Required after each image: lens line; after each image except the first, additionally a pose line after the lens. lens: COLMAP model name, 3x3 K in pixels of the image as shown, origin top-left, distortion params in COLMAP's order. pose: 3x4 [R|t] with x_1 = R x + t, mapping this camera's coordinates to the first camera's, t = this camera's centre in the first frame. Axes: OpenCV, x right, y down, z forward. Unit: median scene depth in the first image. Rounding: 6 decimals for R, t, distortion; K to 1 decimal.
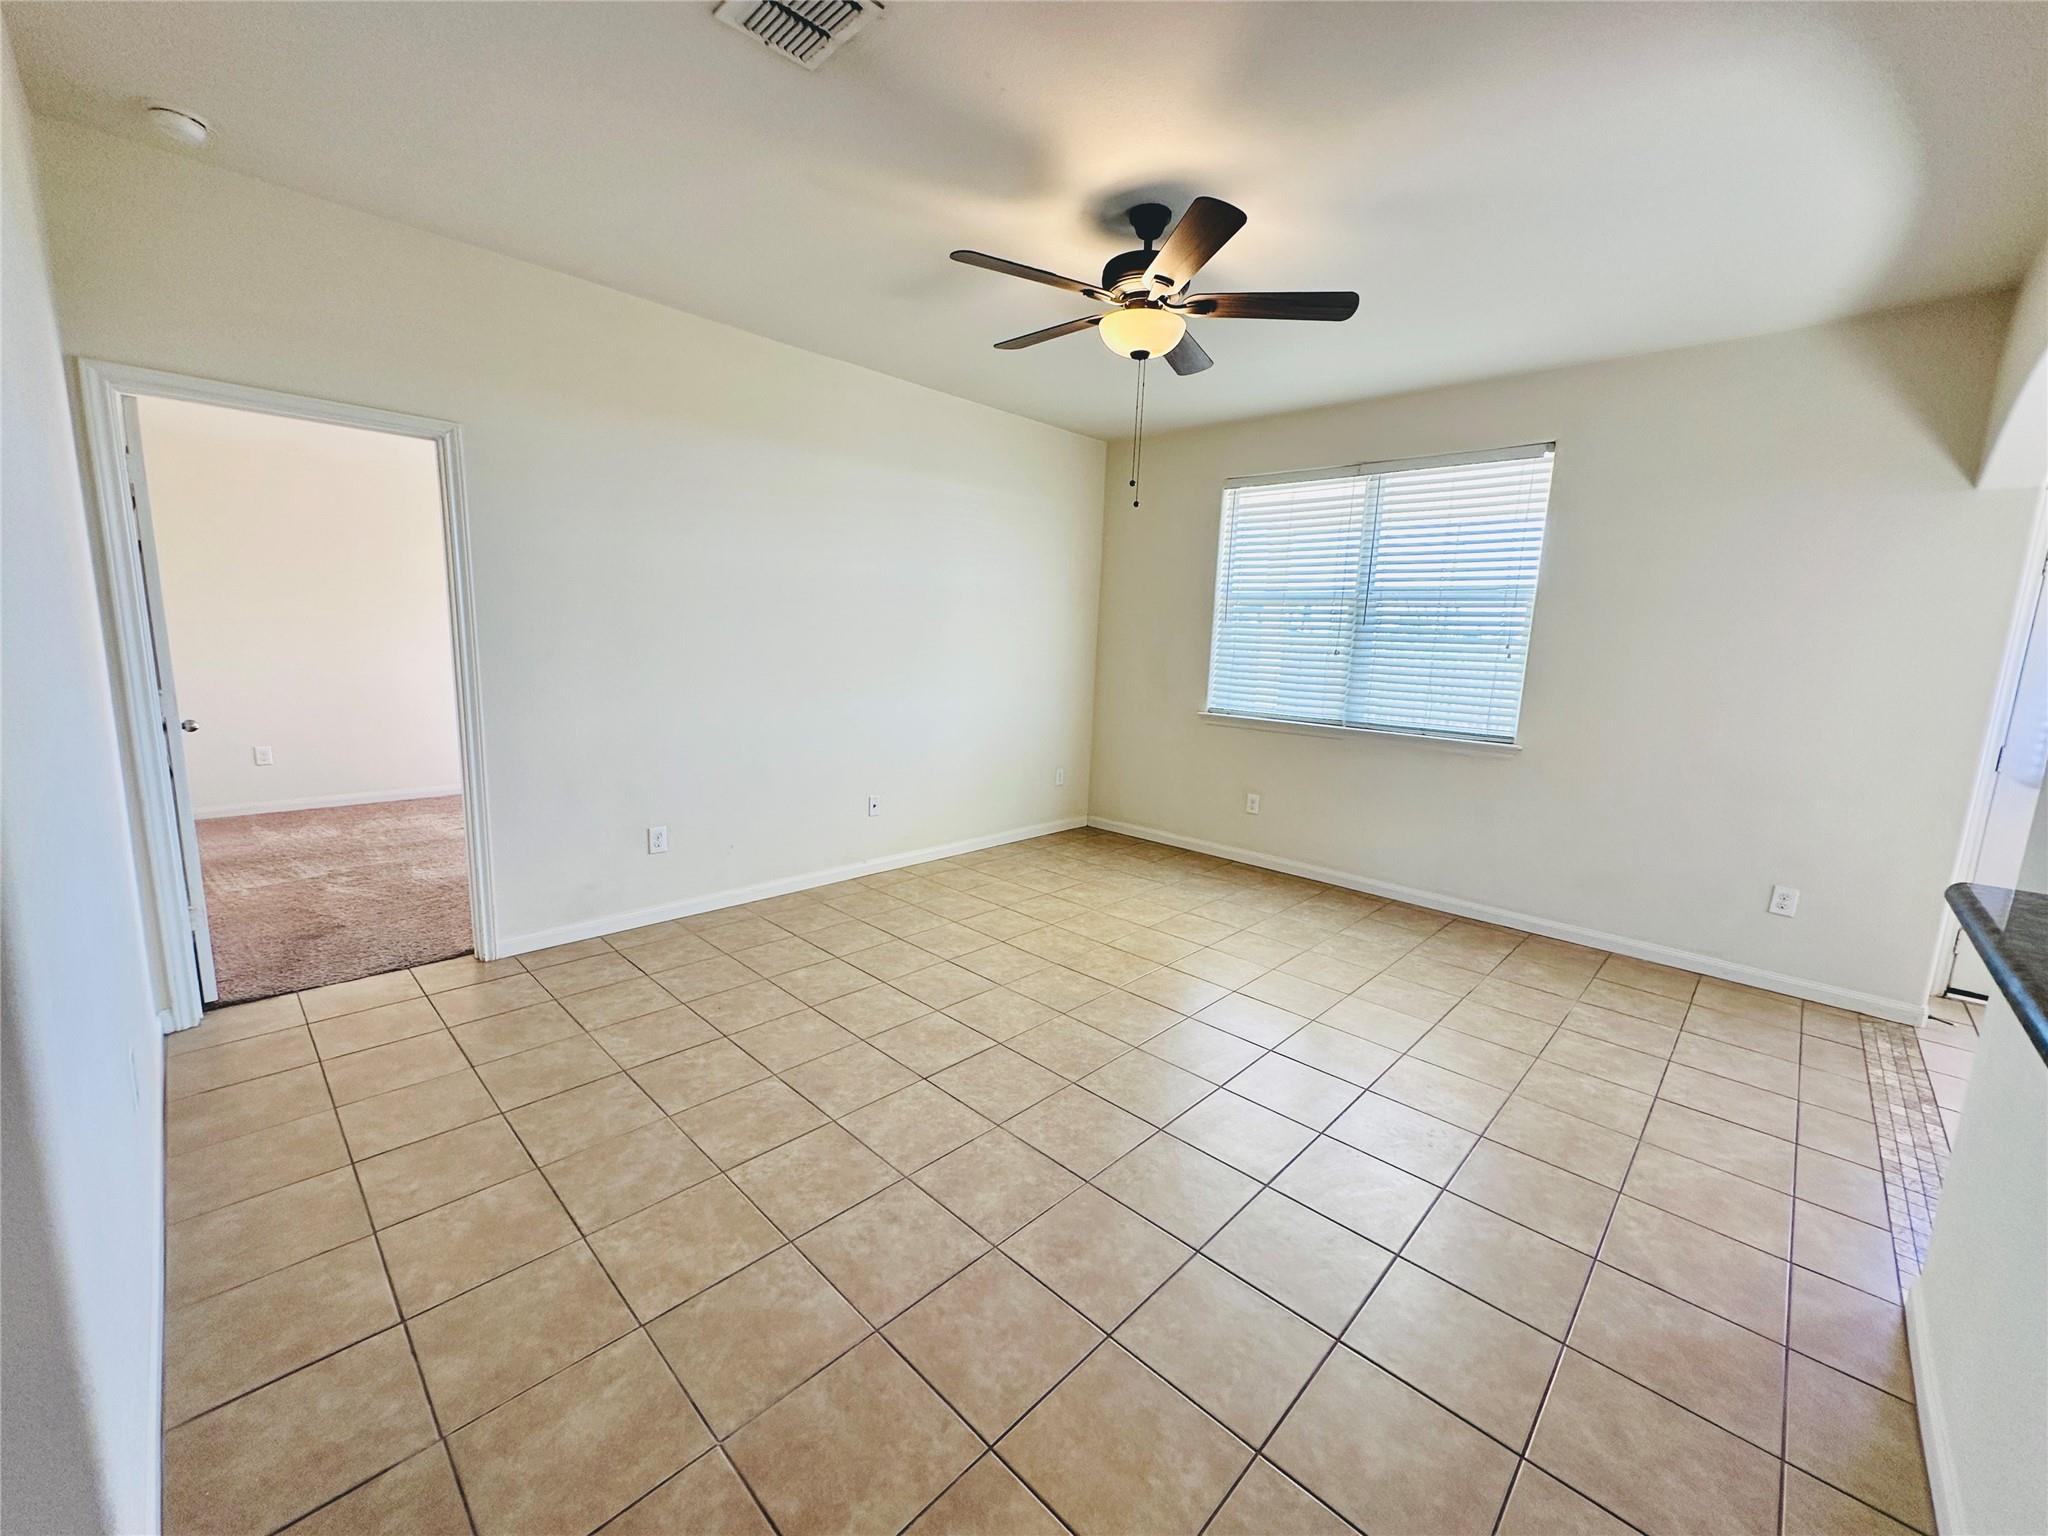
lens RADIAL K [[815.7, 0, 1022.3], [0, 815.7, 767.9], [0, 0, 1]] dist [-0.003696, 0.002140]
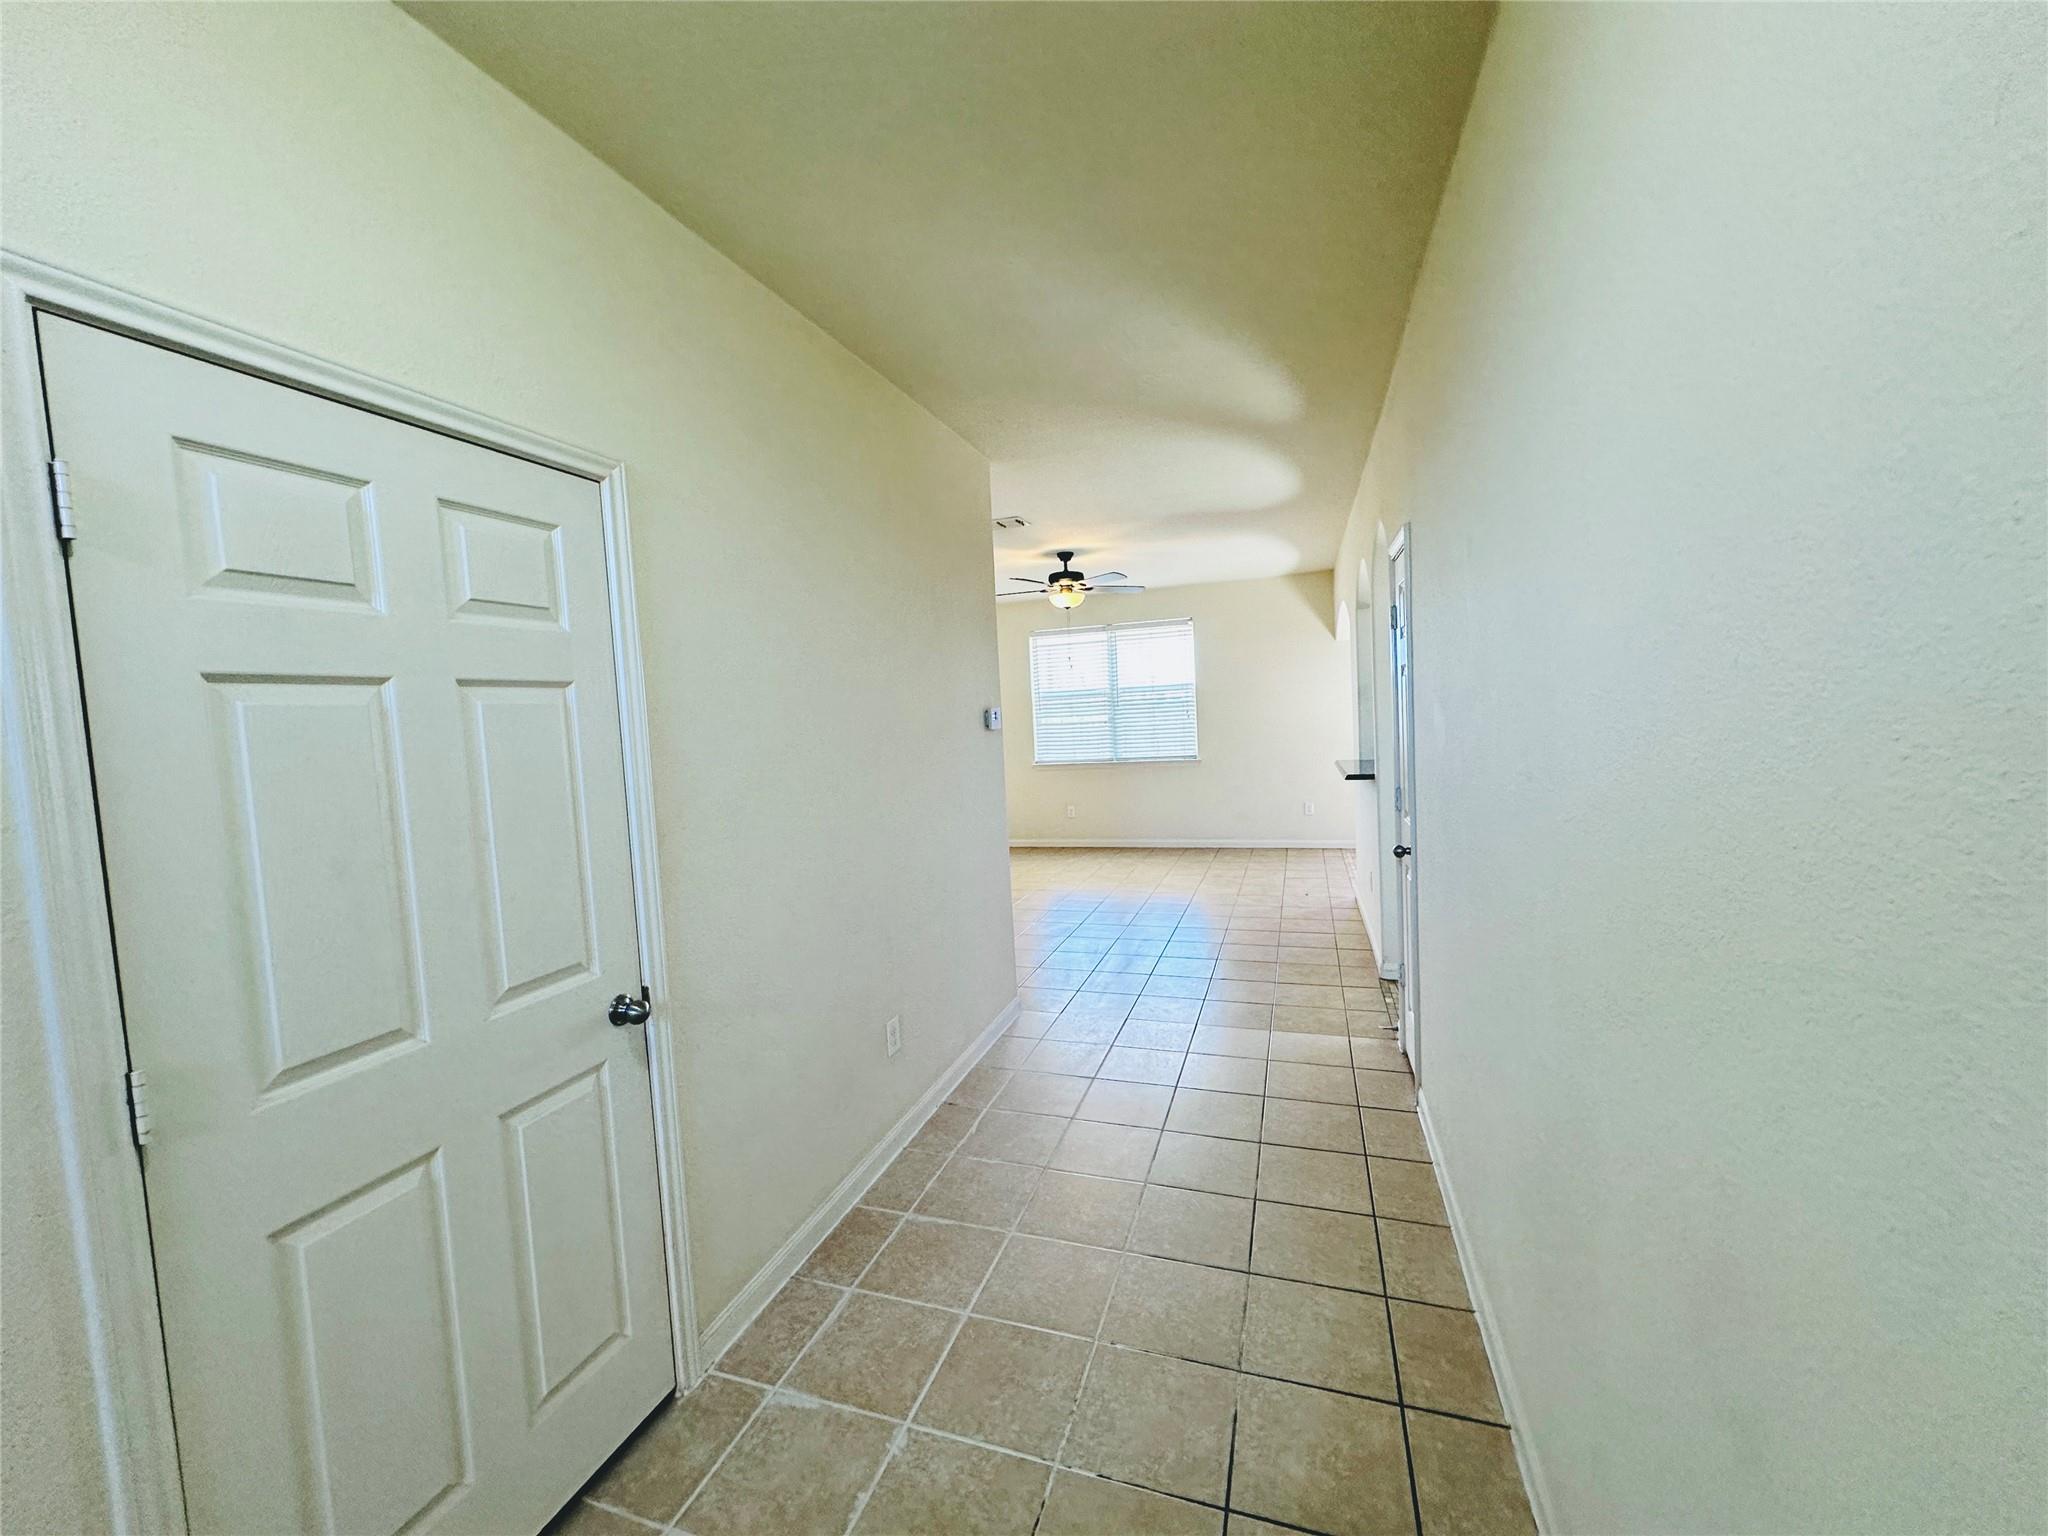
lens RADIAL K [[815.7, 0, 1024.8], [0, 815.7, 763.7], [0, 0, 1]] dist [-0.003696, 0.002140]
pose [[0.900410, -0.108410, 0.421319, -0.795995], [0.154223, 0.985100, -0.076116, 0.088071], [-0.406789, 0.133513, 0.903713, -0.823947]]
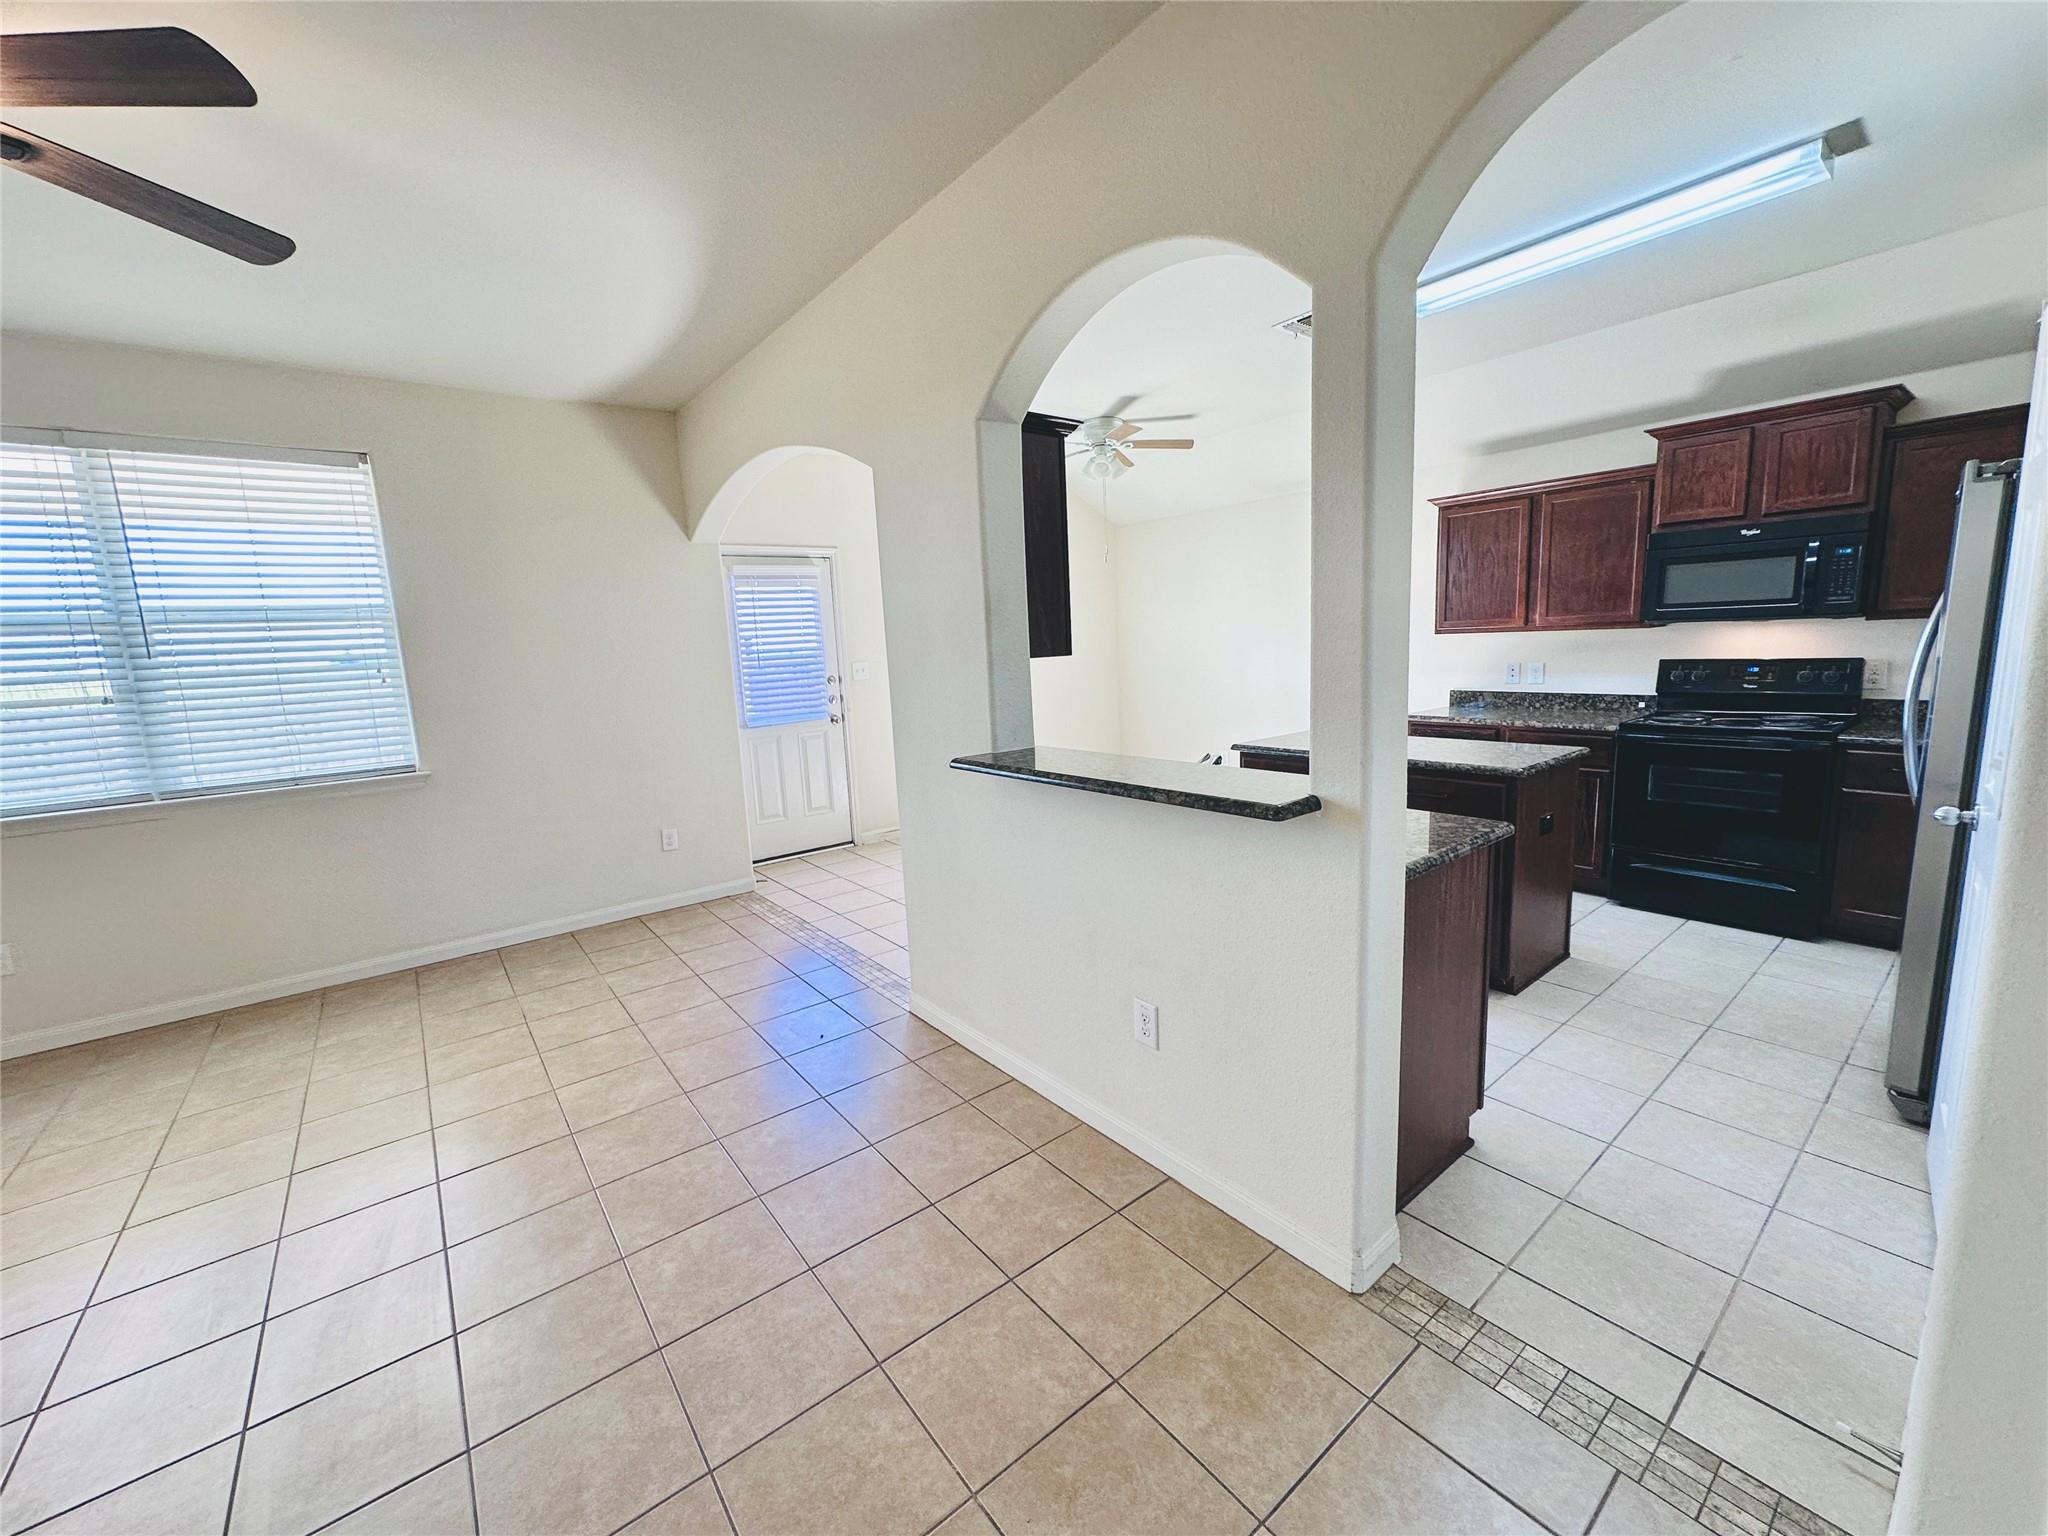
lens RADIAL K [[815.7, 0, 1021.8], [0, 815.7, 766.4], [0, 0, 1]] dist [-0.003696, 0.002140]
pose [[0.135684, -0.194434, 0.971486, -0.264056], [0.215421, 0.962885, 0.162625, -0.045251], [-0.967049, 0.187212, 0.172534, 0.190466]]
